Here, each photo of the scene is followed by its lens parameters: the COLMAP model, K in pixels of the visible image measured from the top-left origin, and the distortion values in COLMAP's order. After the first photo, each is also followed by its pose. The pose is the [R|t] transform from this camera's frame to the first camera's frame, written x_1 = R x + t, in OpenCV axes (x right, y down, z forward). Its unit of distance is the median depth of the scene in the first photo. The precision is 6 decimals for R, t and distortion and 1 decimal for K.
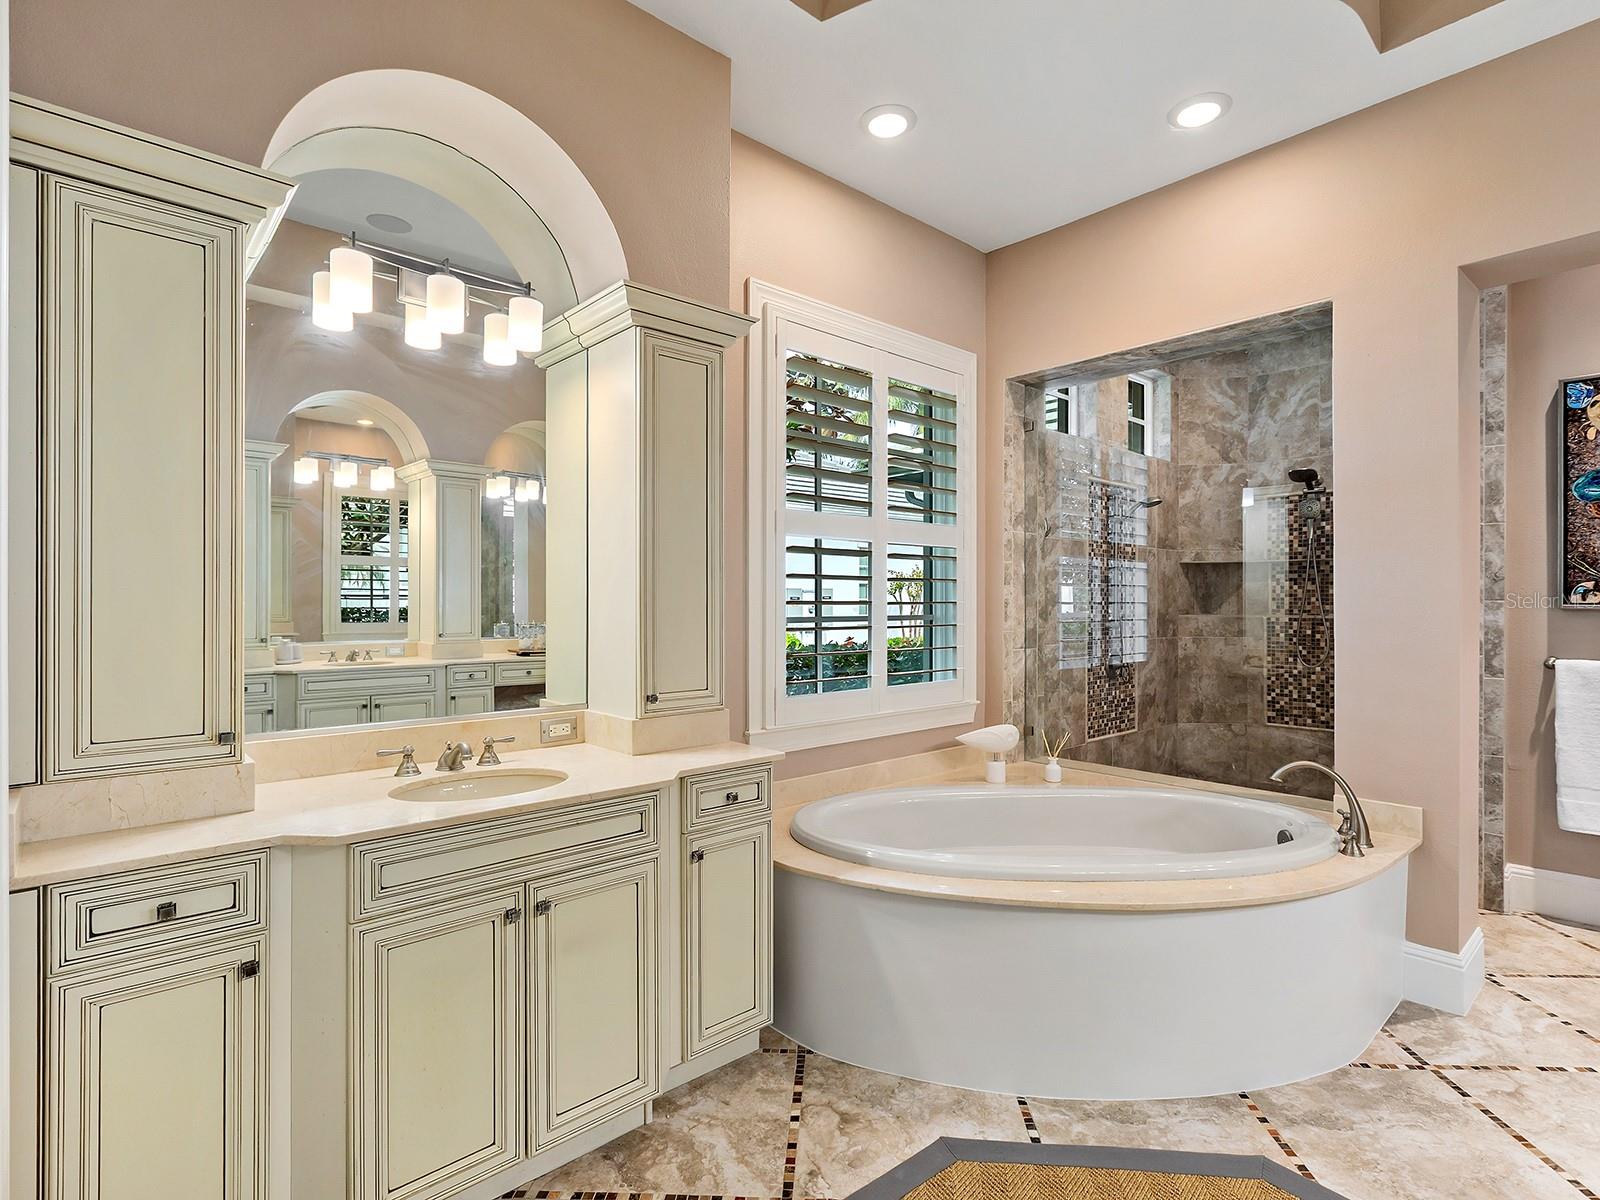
lens RADIAL K [[819.7, 0, 800.0], [0, 819.7, 600.0], [0, 0, 1]] dist [-0.000973, 0.000181]
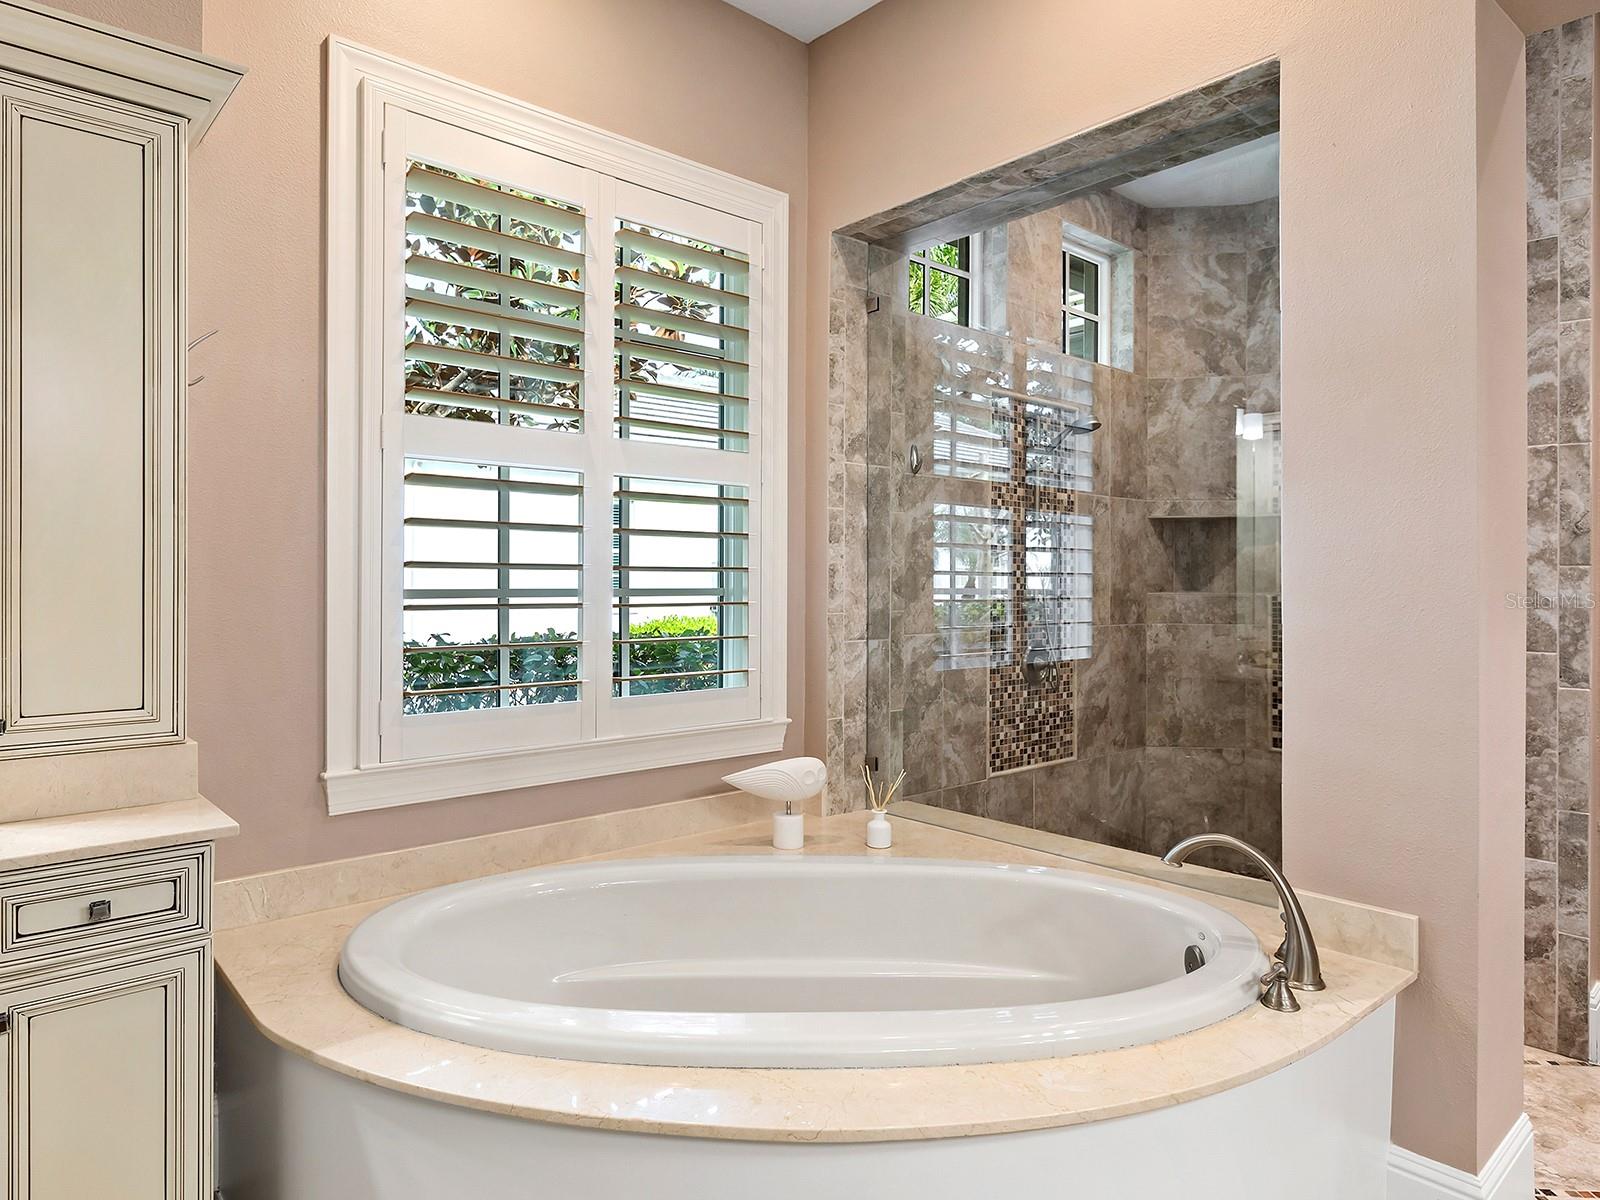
lens RADIAL K [[975.4, 0, 796.0], [0, 975.4, 578.9], [0, 0, 1]] dist [0.003205, -0.003856]
pose [[0.999832, 0.002047, -0.018238, 0.227196], [-0.002092, 0.999995, -0.002473, 0.011980], [0.018233, 0.002511, 0.999831, 0.206110]]
